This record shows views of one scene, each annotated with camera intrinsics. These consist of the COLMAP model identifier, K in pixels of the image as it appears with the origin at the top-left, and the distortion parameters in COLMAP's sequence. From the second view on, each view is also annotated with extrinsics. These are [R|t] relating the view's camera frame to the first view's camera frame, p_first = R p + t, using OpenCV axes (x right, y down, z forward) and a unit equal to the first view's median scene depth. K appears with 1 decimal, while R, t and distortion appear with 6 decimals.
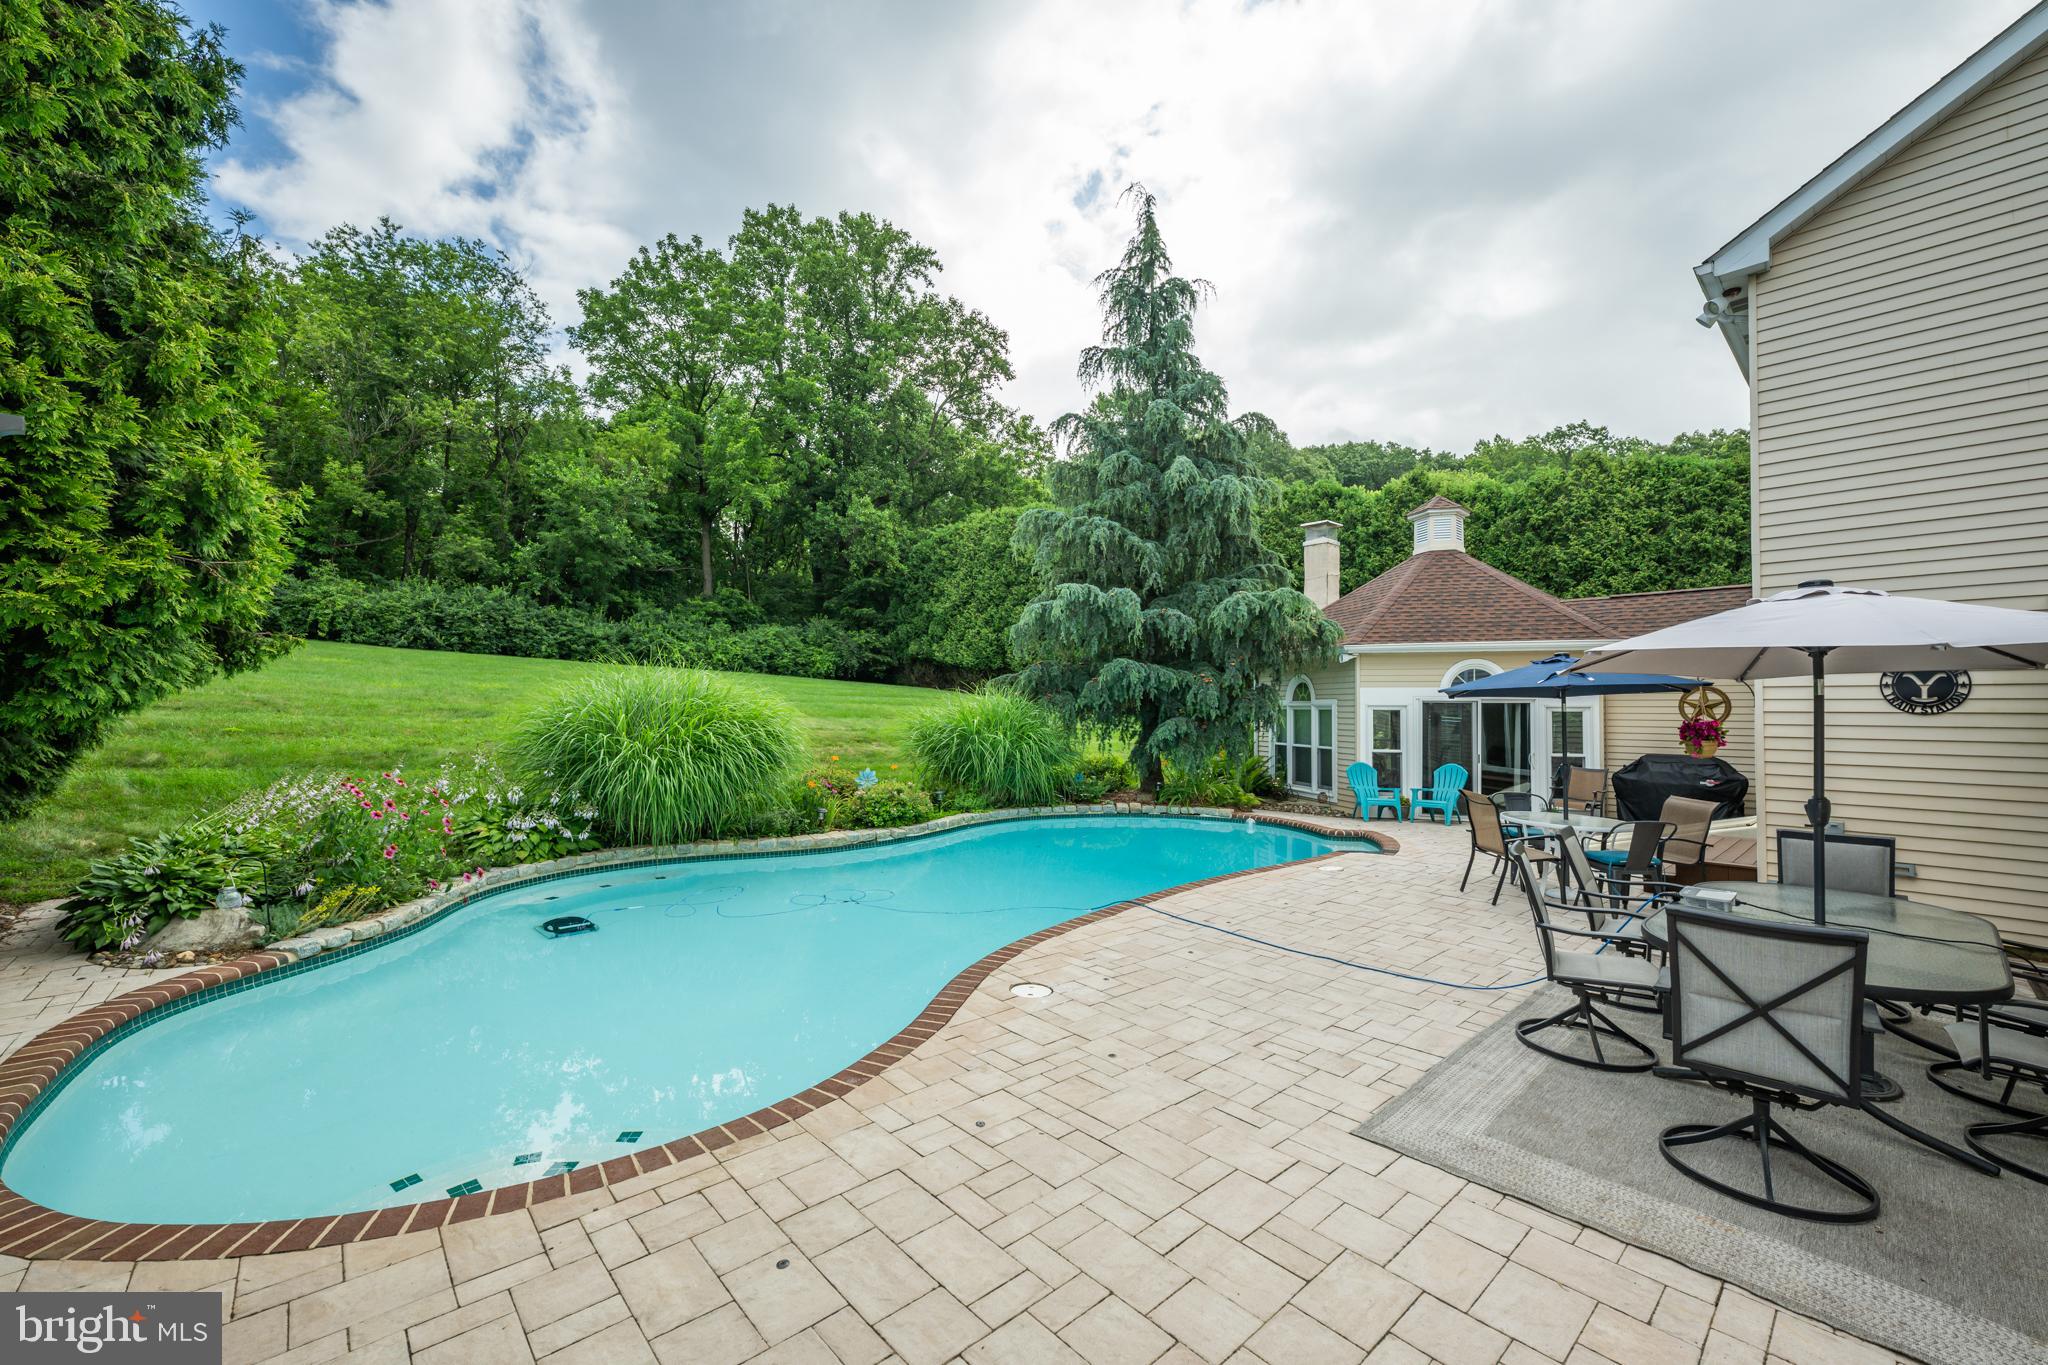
lens RADIAL K [[807.1, 0, 1030.3], [0, 807.1, 686.2], [0, 0, 1]] dist [-0.002252, -0.000077]
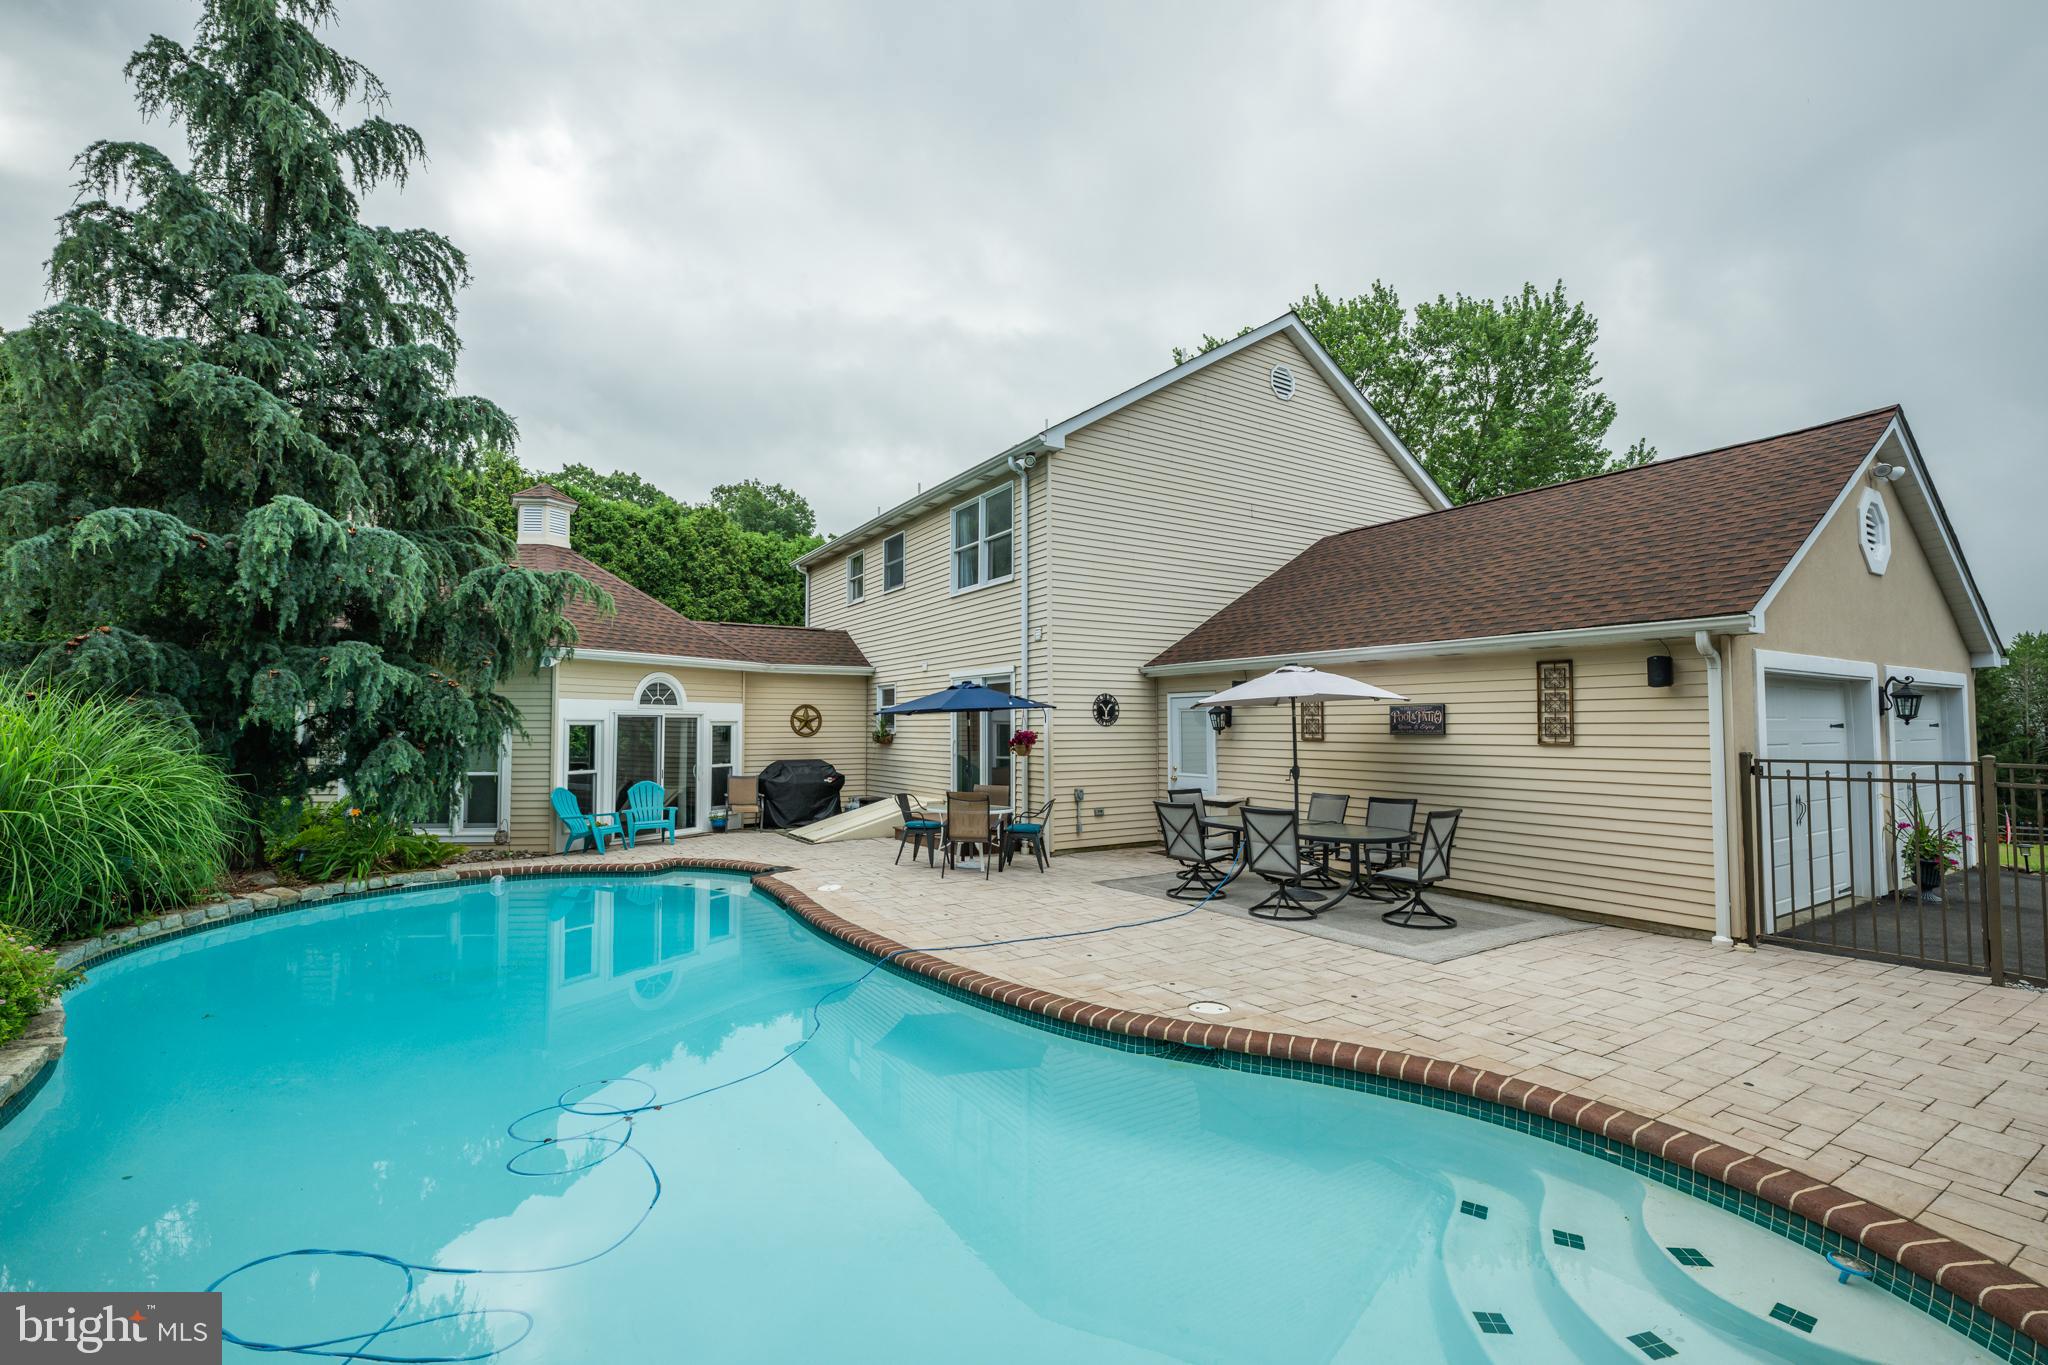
lens RADIAL K [[869.8, 0, 1016.4], [0, 869.8, 683.7], [0, 0, 1]] dist [-0.000669, 0.000359]
pose [[0.183704, 0.040484, 0.982148, -0.883598], [-0.025623, 0.999009, -0.036386, 0.016035], [-0.982648, -0.018481, 0.184559, 0.822997]]
